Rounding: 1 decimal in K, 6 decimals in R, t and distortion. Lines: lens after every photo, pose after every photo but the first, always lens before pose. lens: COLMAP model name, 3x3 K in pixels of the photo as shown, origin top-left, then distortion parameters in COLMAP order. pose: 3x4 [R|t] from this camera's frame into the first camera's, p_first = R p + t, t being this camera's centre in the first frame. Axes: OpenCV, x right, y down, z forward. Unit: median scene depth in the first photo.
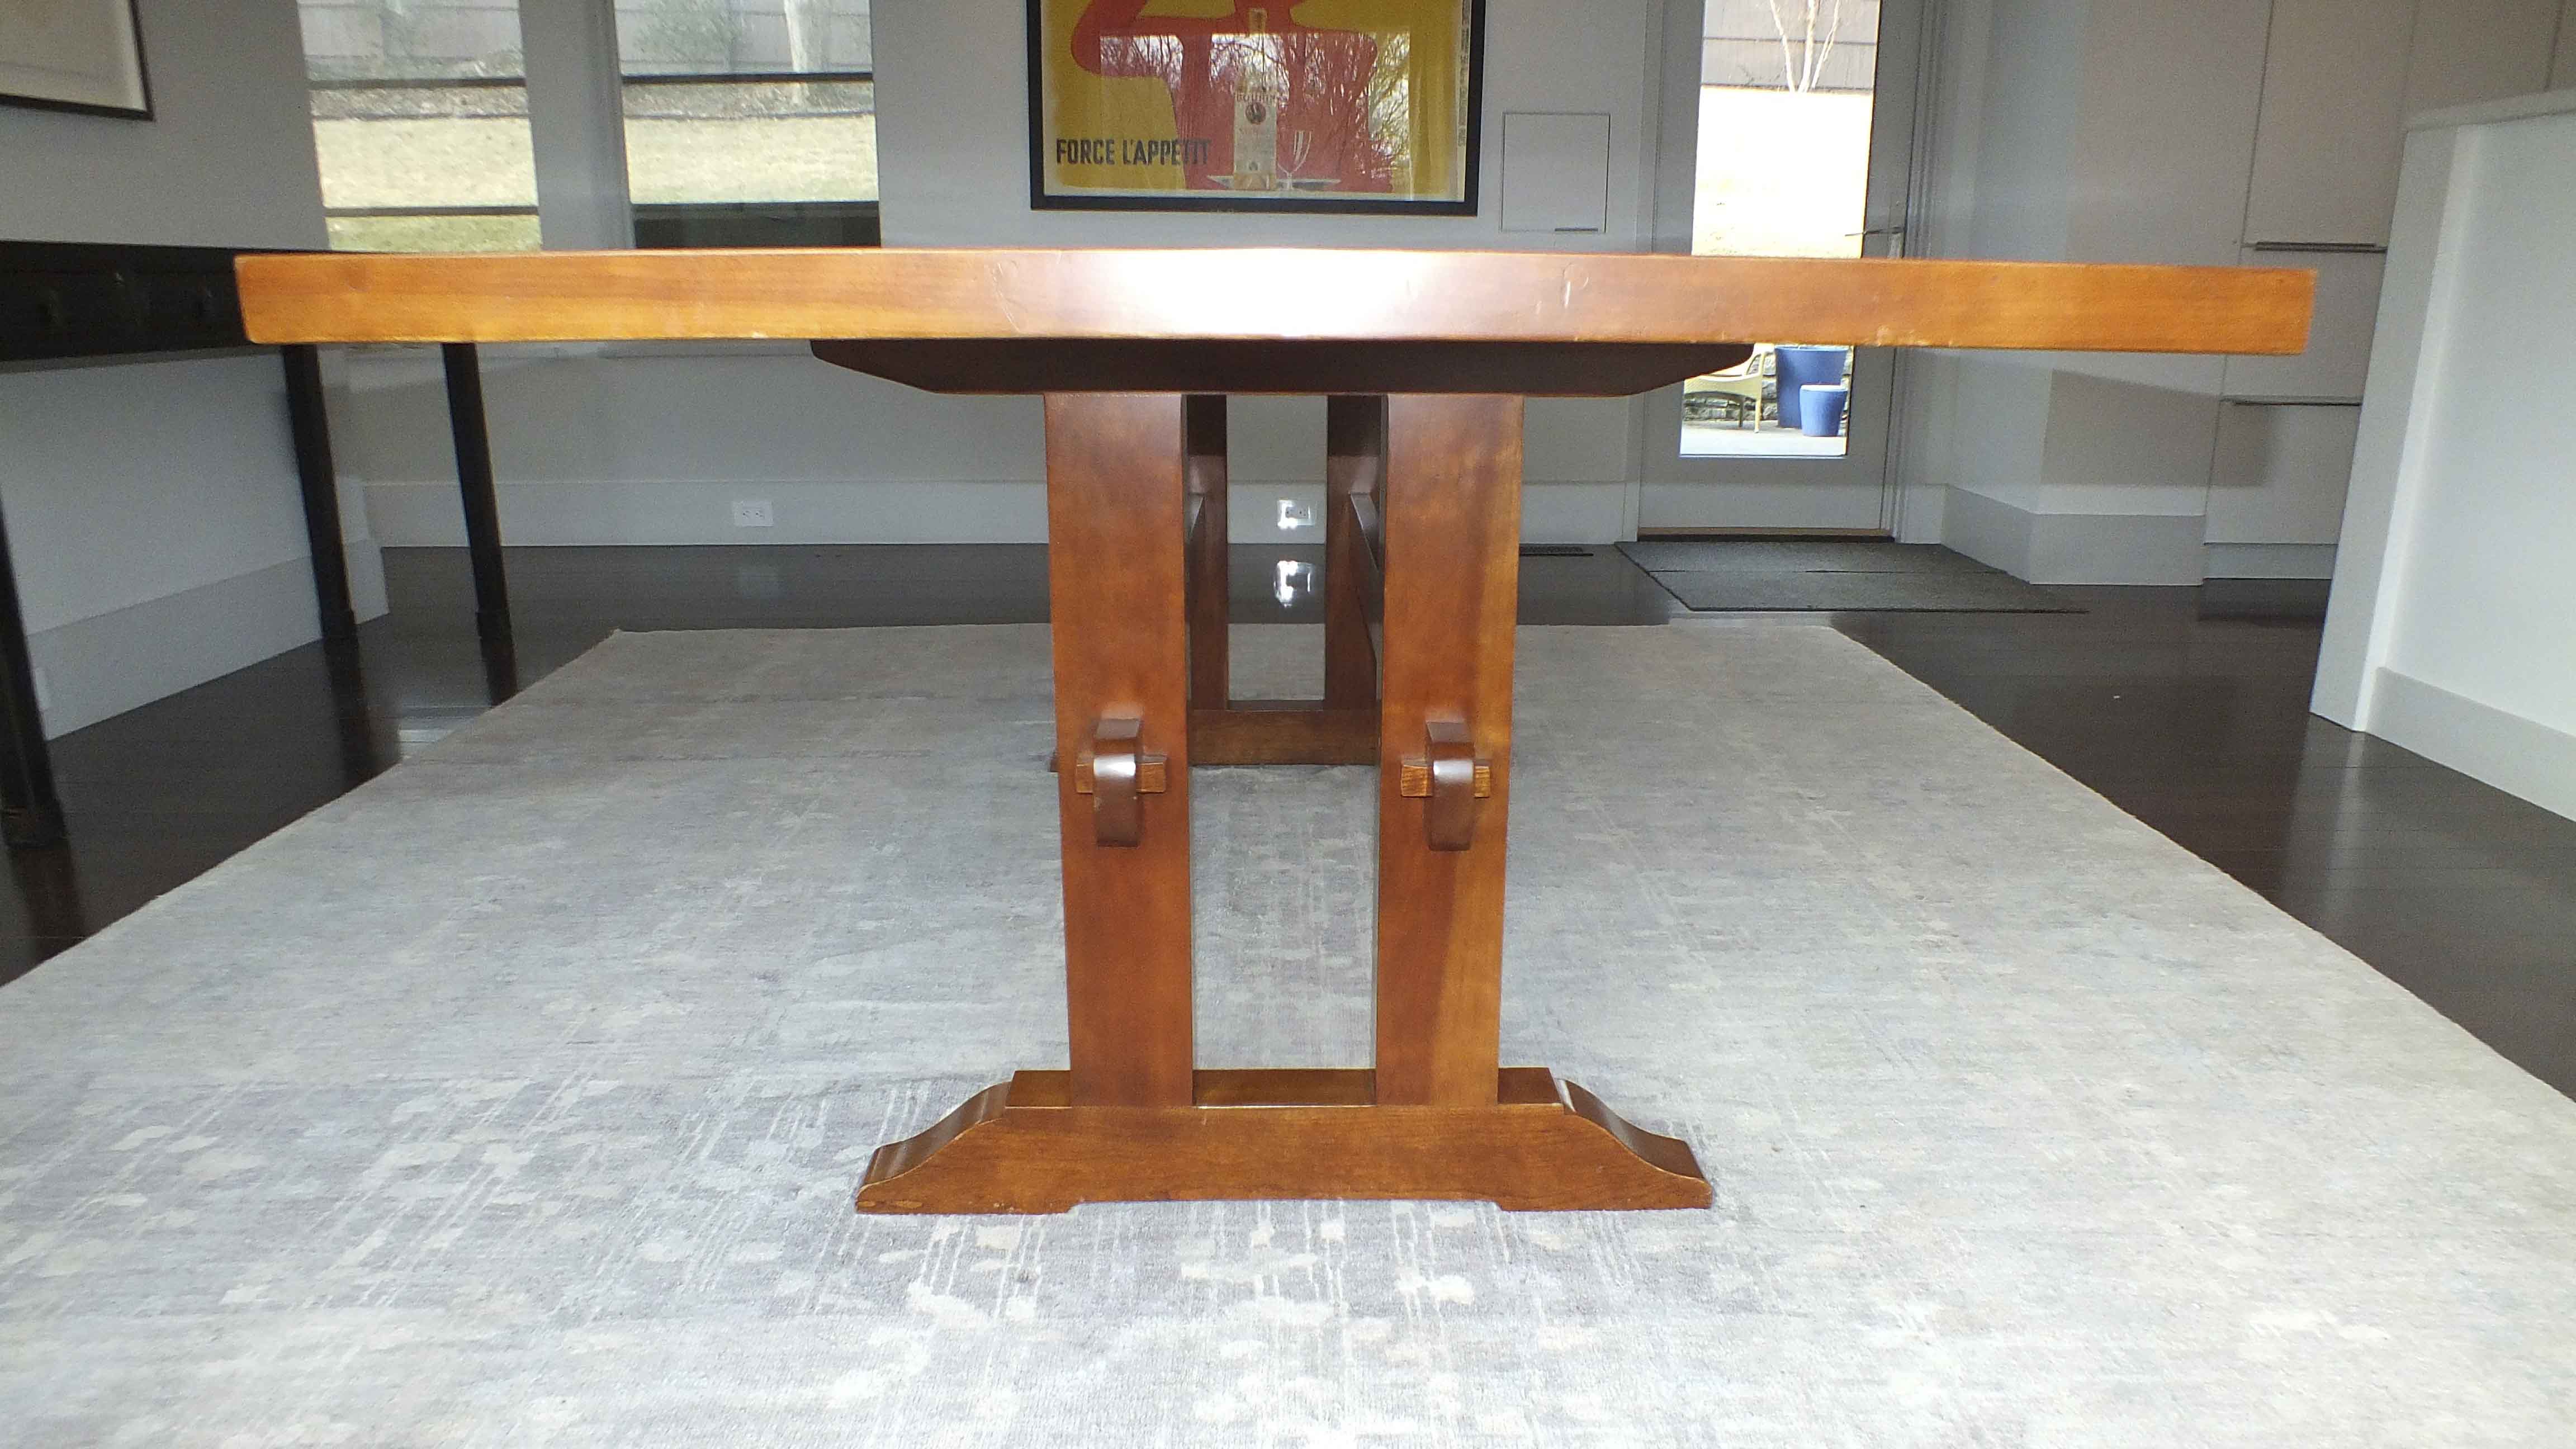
lens RADIAL K [[1654.5, 0, 1296.9], [0, 1654.5, 743.6], [0, 0, 1]] dist [-0.074174, 0.034979]
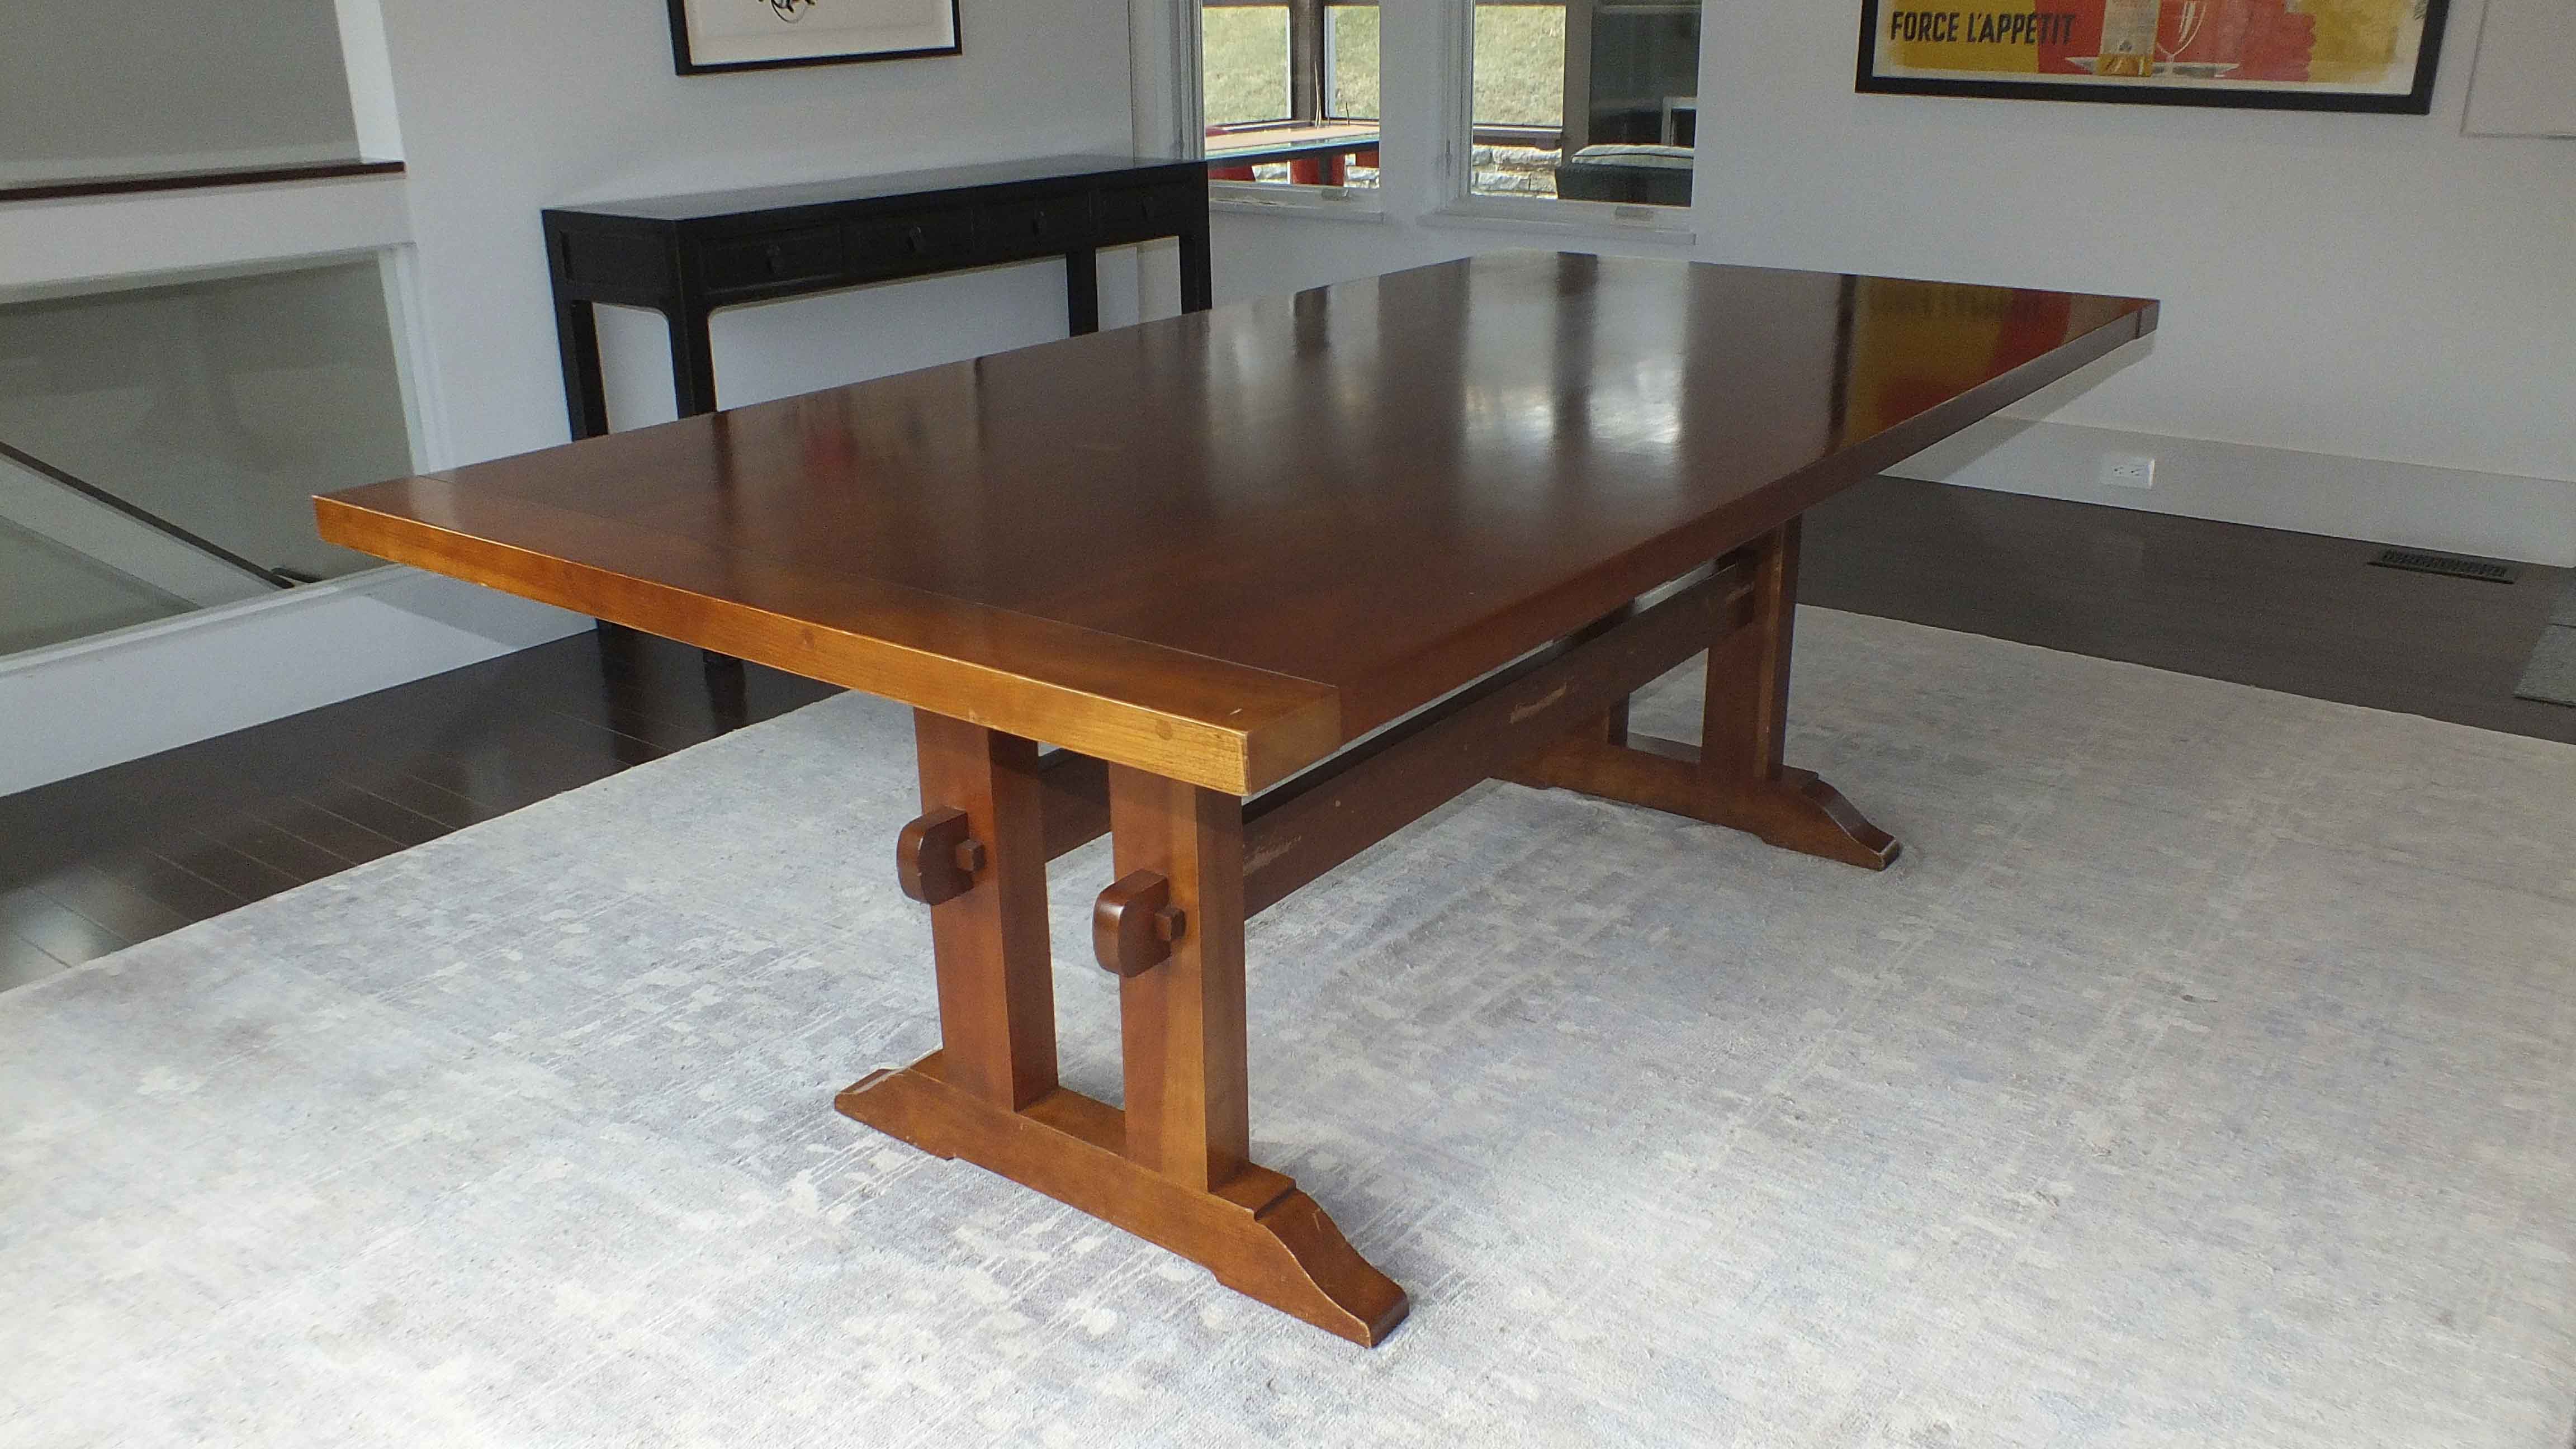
lens RADIAL K [[1952.1, 0, 1286.7], [0, 1952.1, 716.2], [0, 0, 1]] dist [-0.064836, 0.031902]
pose [[0.801594, 0.200065, -0.563402, 0.830270], [-0.155359, 0.979680, 0.126846, -0.280129], [0.577331, -0.014150, 0.816388, -0.084111]]
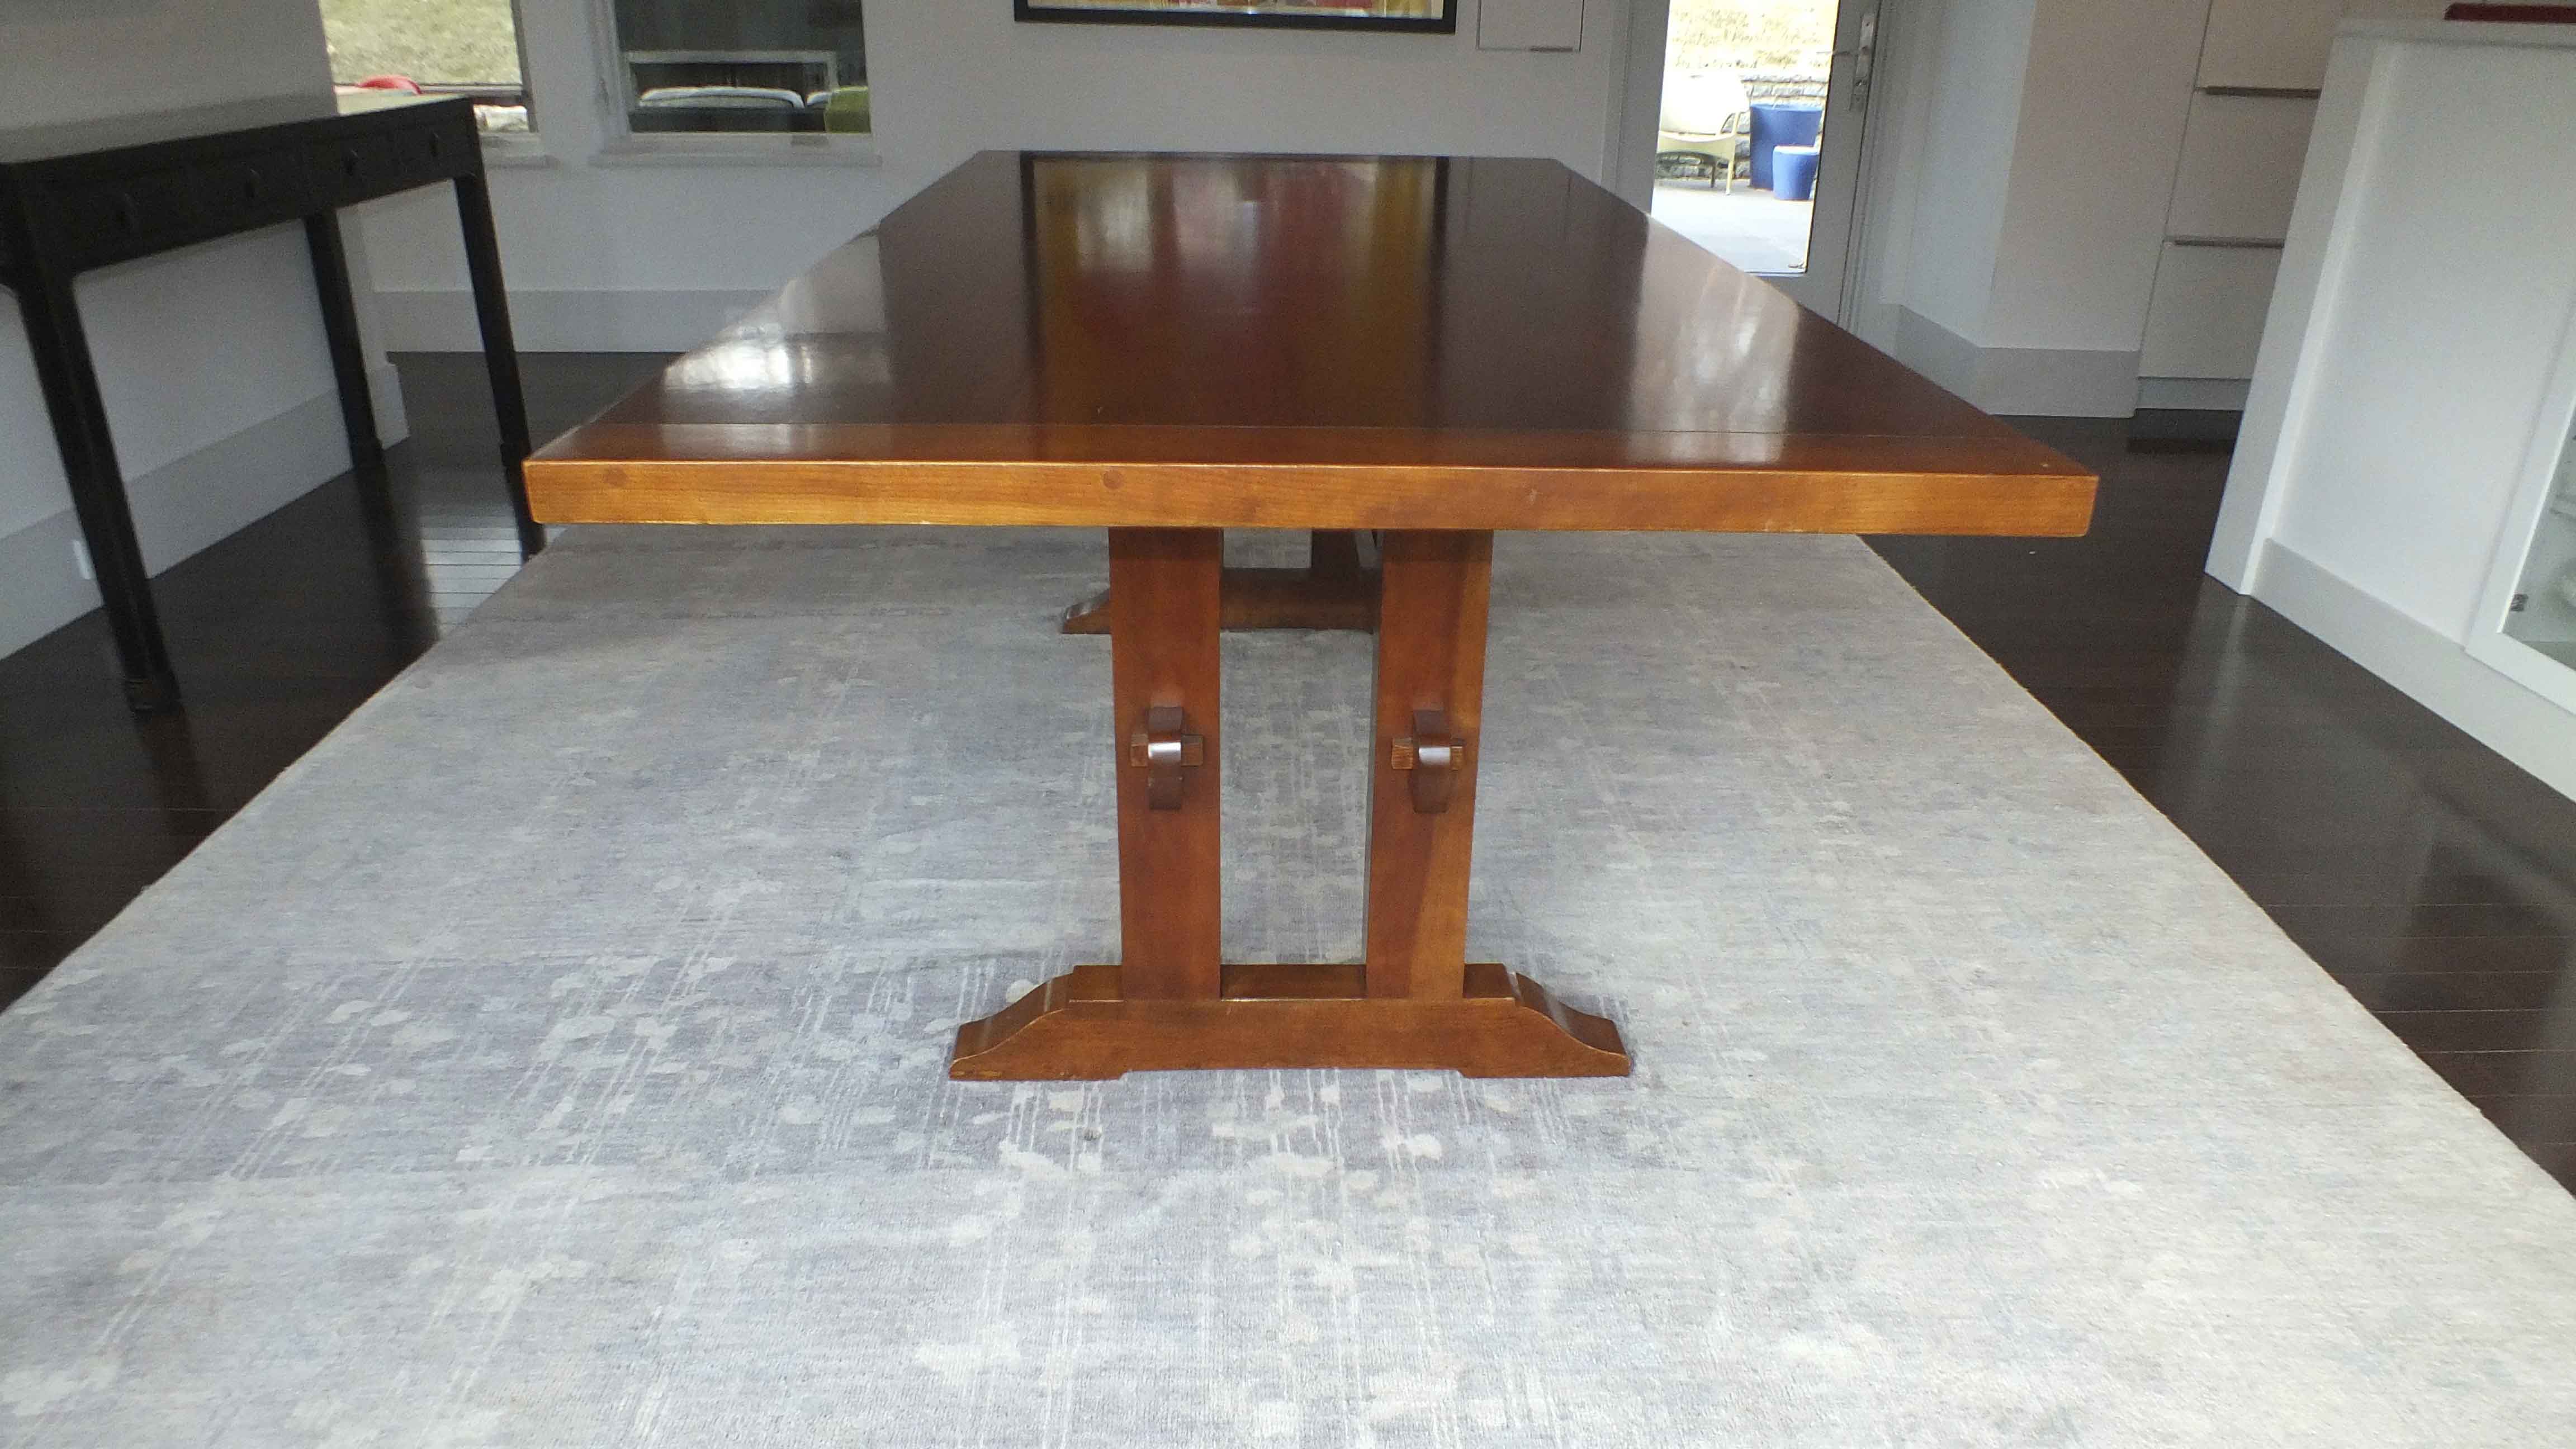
lens RADIAL K [[1654.5, 0, 1291.1], [0, 1654.5, 705.4], [0, 0, 1]] dist [-0.074174, 0.034979]
pose [[0.999734, 0.008062, 0.021612, -0.035830], [-0.010946, 0.990531, 0.136852, -0.163261], [-0.020304, -0.137052, 0.990356, -0.199086]]
